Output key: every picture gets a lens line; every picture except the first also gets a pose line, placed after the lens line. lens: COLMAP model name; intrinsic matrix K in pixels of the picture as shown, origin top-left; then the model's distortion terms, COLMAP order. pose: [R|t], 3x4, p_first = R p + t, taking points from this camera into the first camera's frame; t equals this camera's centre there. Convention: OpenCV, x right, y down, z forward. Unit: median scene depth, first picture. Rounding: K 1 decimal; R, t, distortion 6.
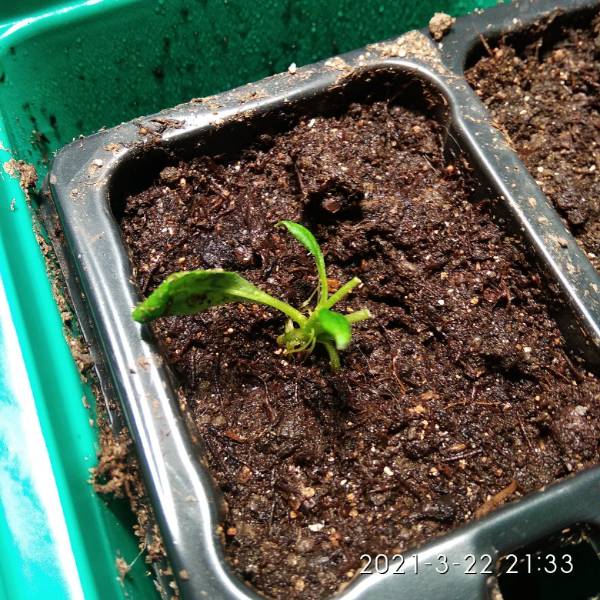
lens RADIAL K [[692.4, 0, 299.2], [0, 692.4, 302.7], [0, 0, 1]] dist [0.144269, -0.329350]
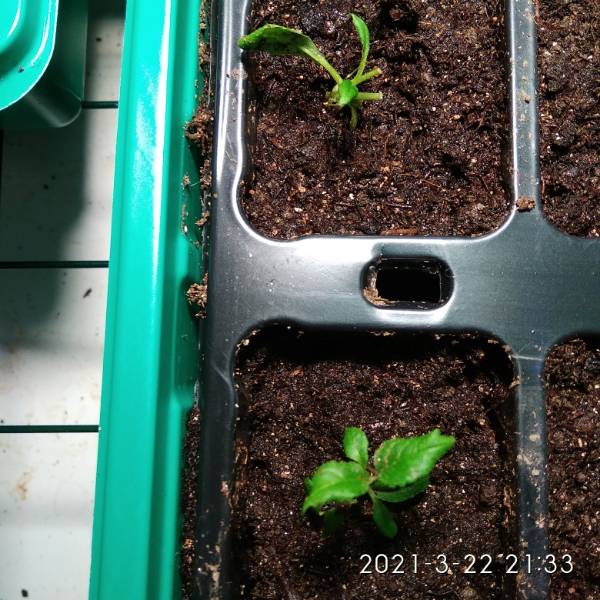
lens RADIAL K [[692.4, 0, 299.2], [0, 692.4, 302.7], [0, 0, 1]] dist [0.144269, -0.329350]
pose [[0.910527, 0.400371, -0.103168, 0.264856], [-0.349853, 0.879073, 0.323781, -0.020782], [0.220324, -0.258718, 0.940490, -0.571931]]
